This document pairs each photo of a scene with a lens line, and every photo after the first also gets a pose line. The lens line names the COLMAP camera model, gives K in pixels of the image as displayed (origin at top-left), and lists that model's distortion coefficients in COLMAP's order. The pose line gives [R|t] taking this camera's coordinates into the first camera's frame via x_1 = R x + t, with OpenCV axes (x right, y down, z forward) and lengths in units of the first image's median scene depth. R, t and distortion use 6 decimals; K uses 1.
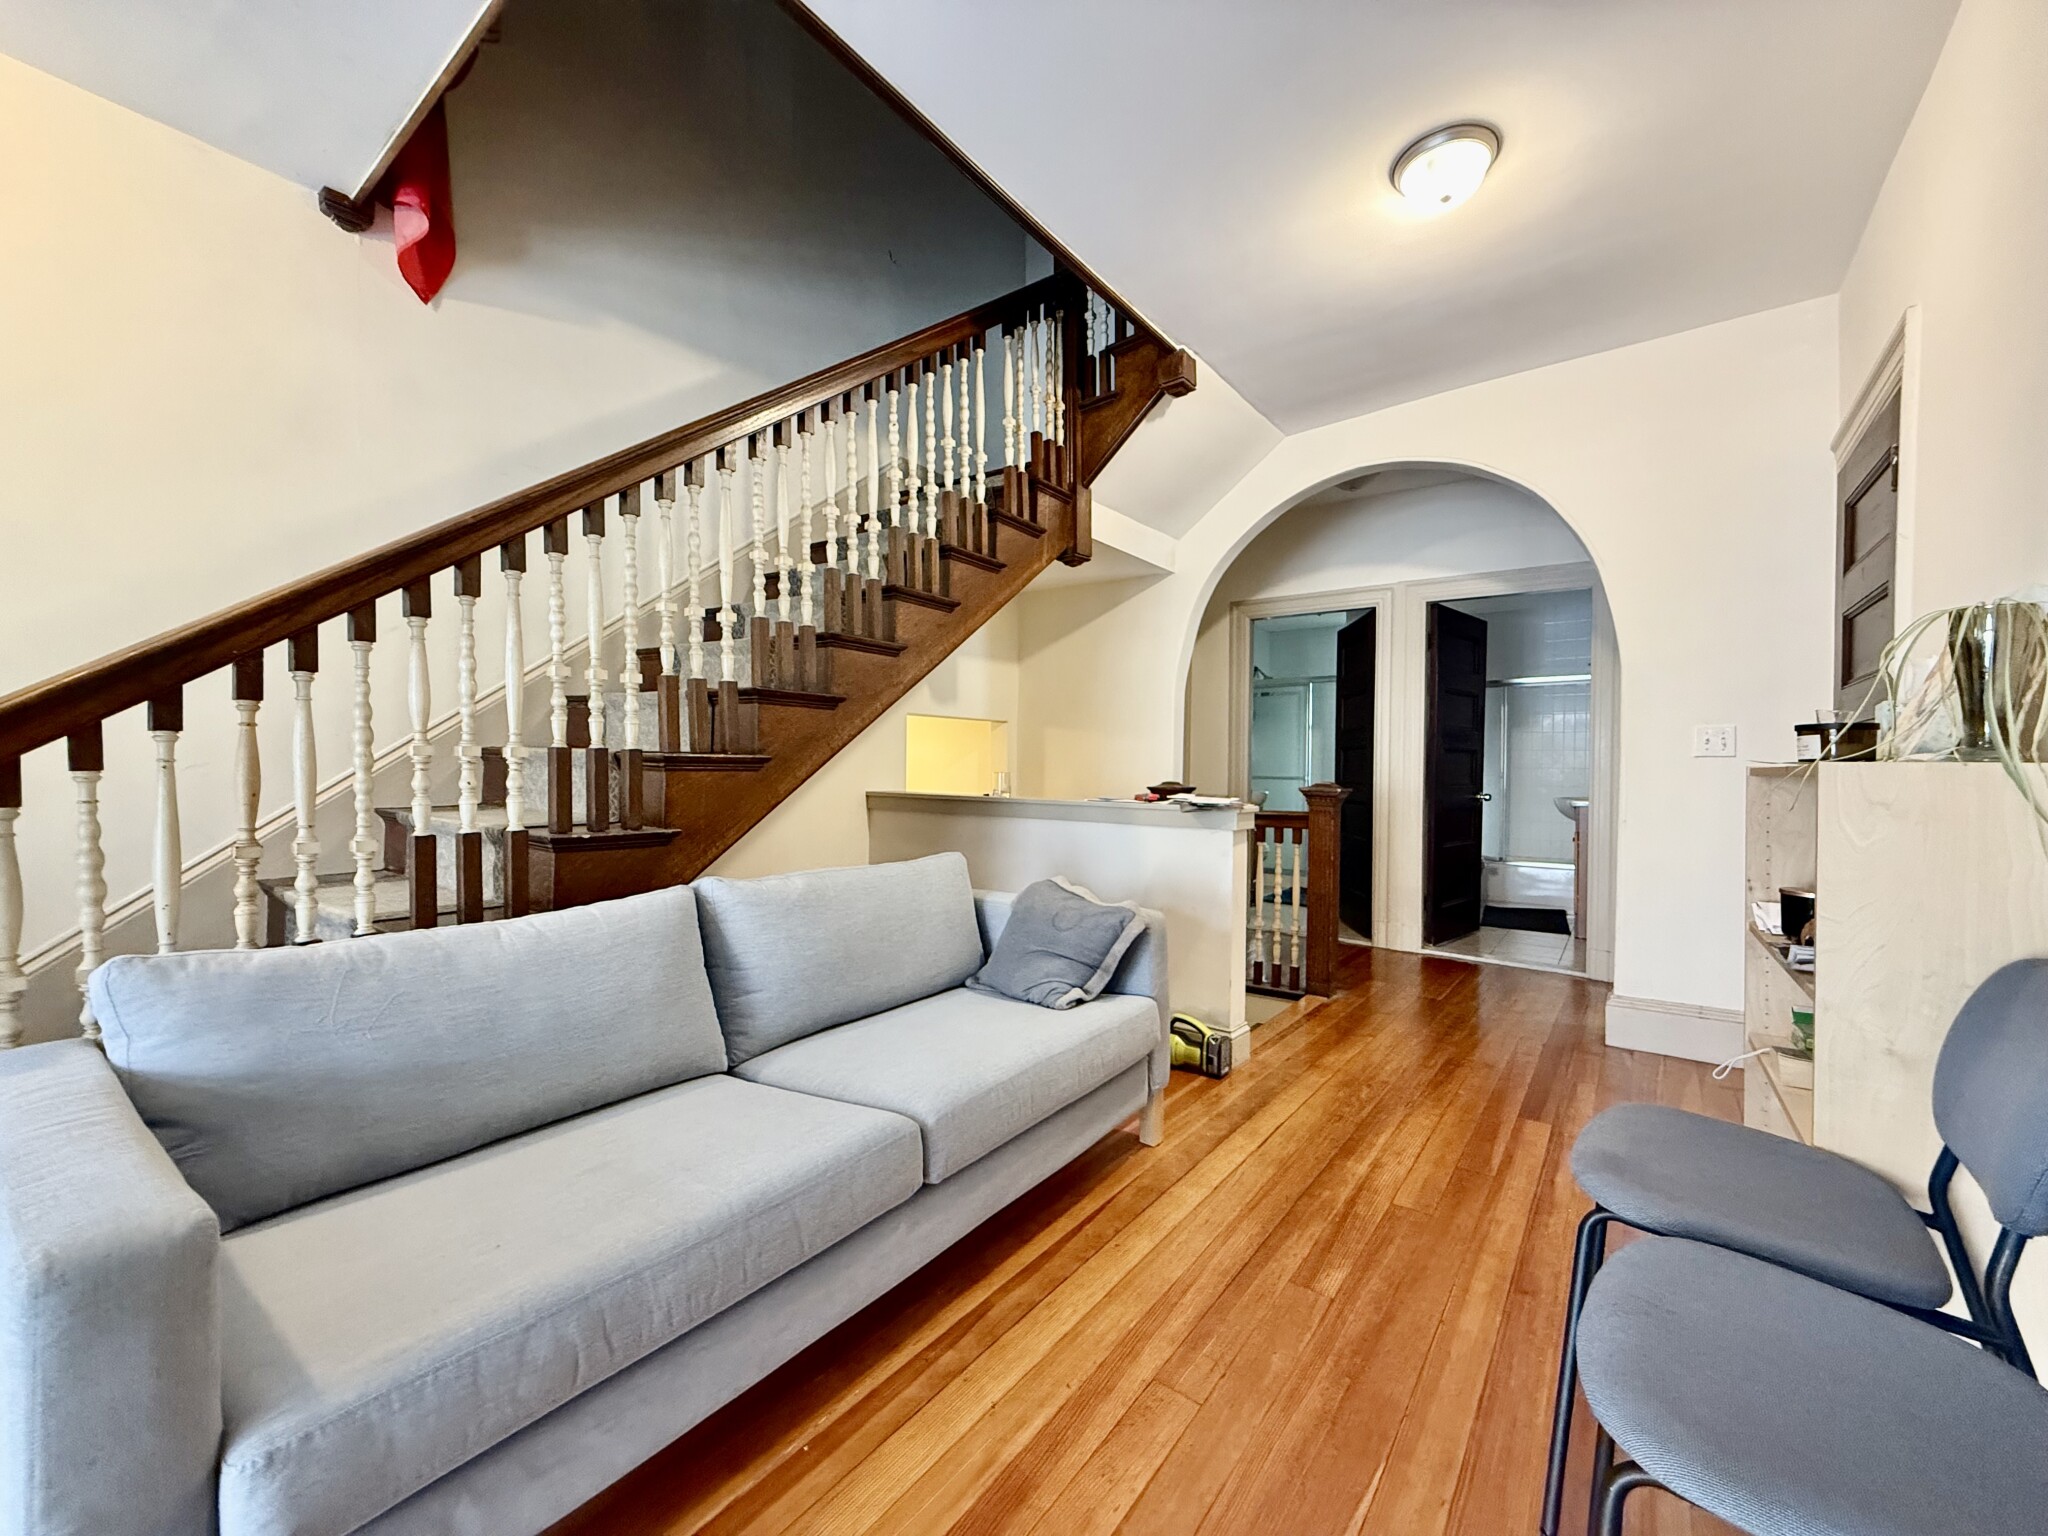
lens RADIAL K [[812.4, 0, 1017.4], [0, 812.4, 771.0], [0, 0, 1]] dist [0.002592, 0.000395]
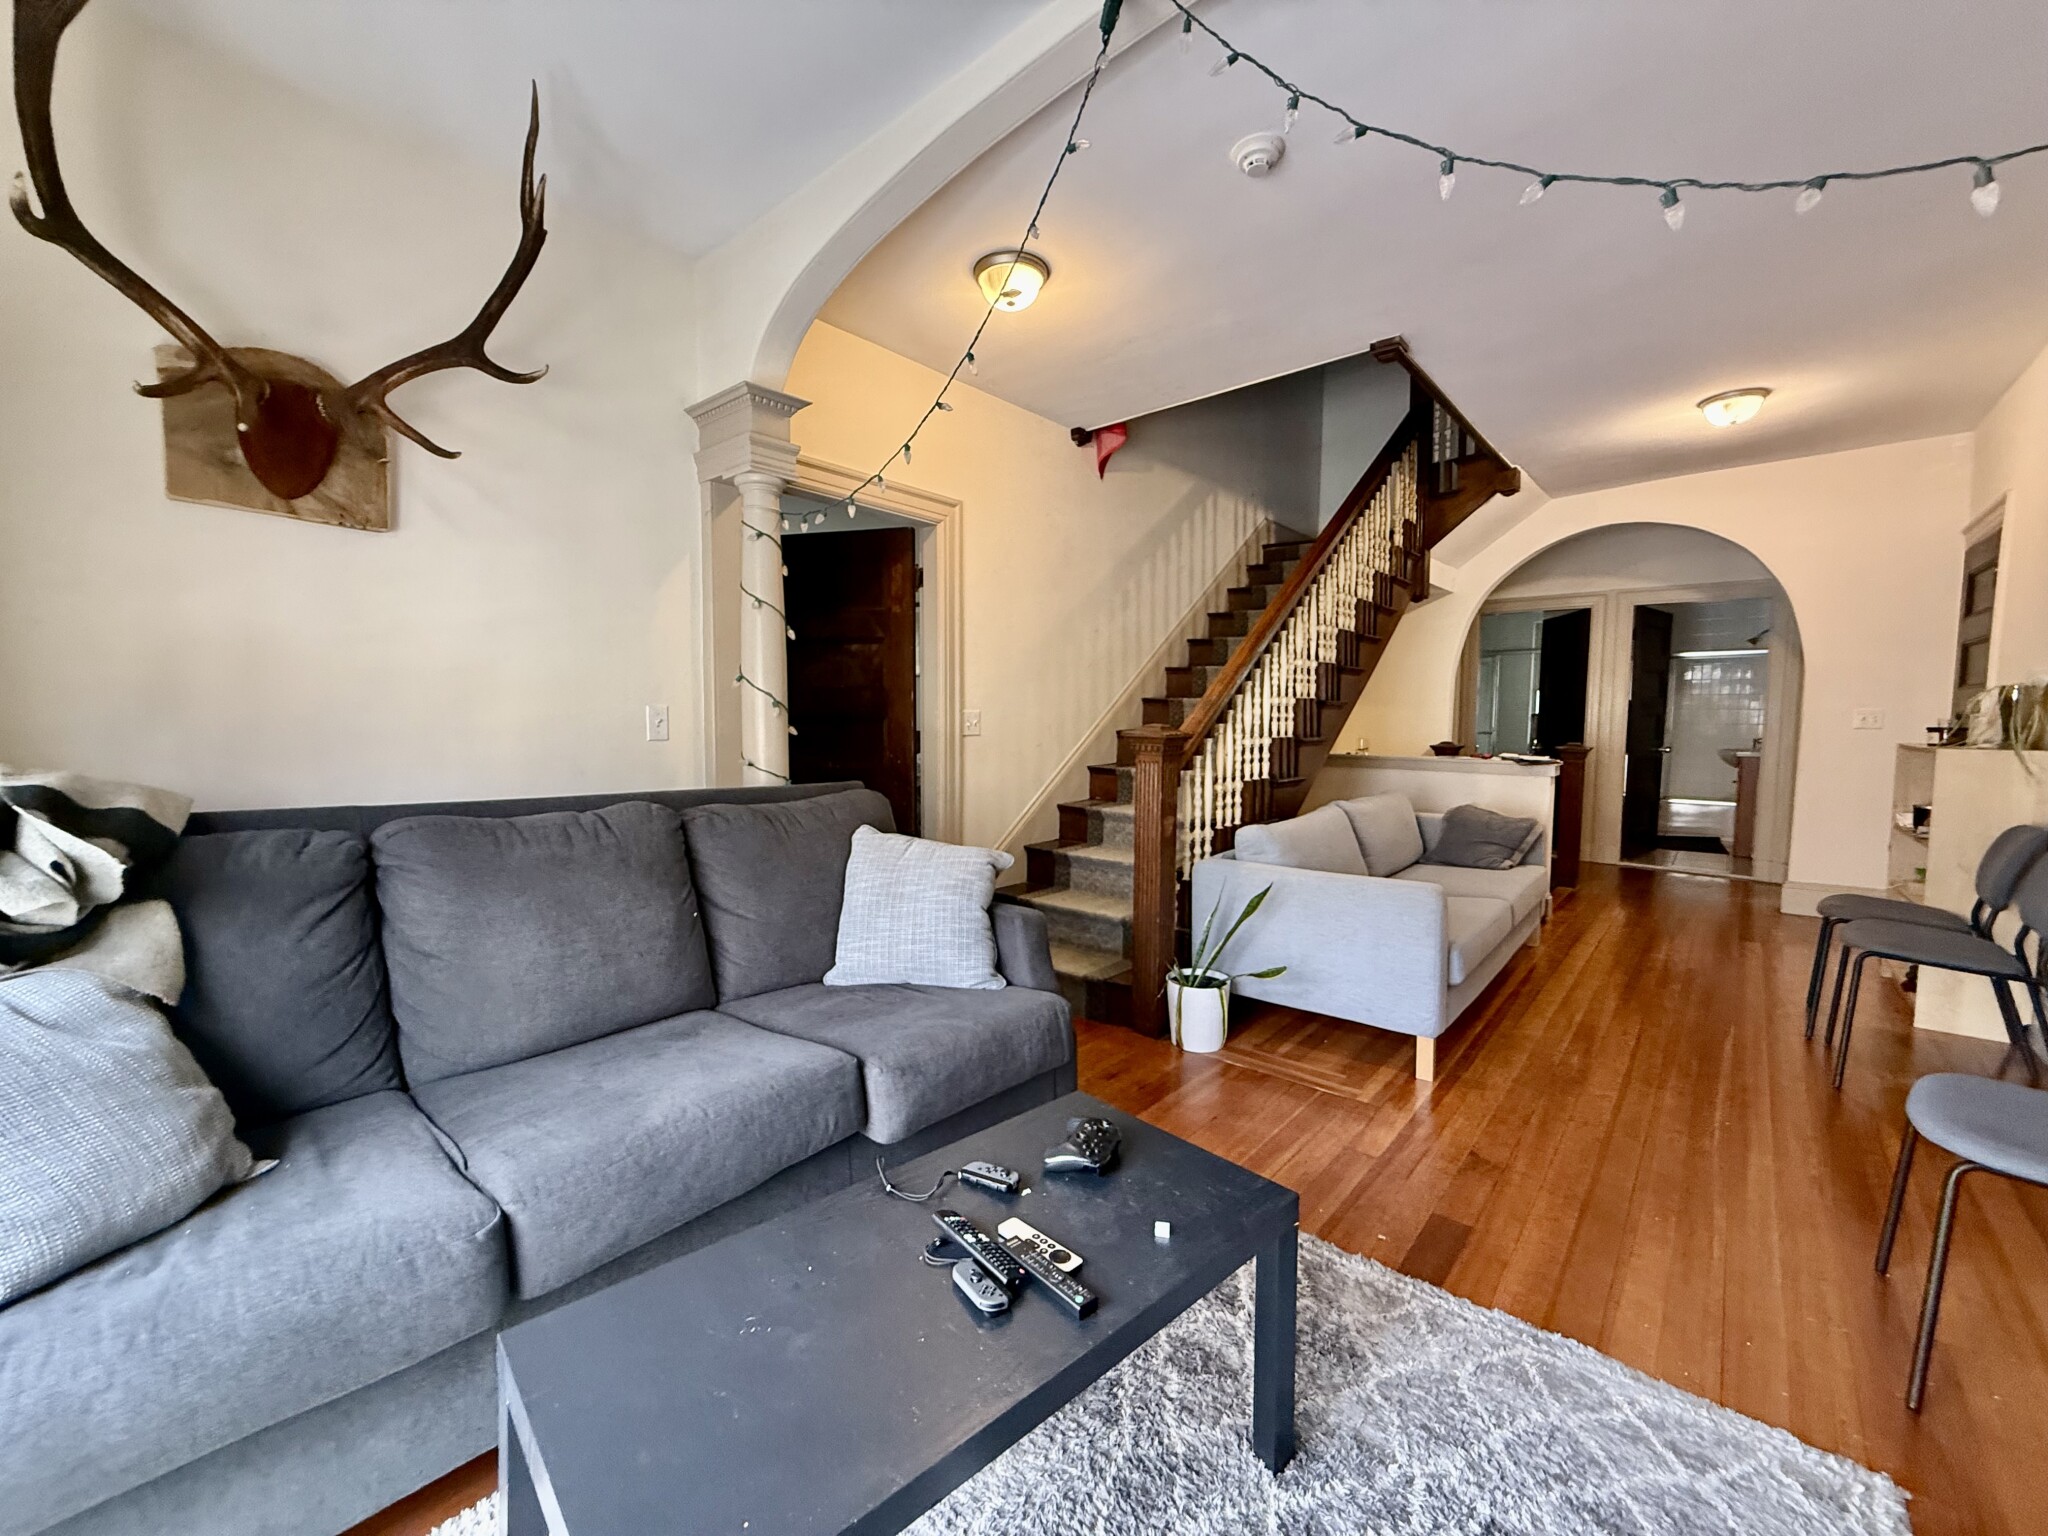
lens RADIAL K [[812.4, 0, 1021.4], [0, 812.4, 769.8], [0, 0, 1]] dist [0.002592, 0.000395]
pose [[0.997554, -0.002857, -0.069848, -0.925109], [0.007528, 0.997745, 0.066702, -0.078213], [0.069499, -0.067065, 0.995325, -0.951803]]
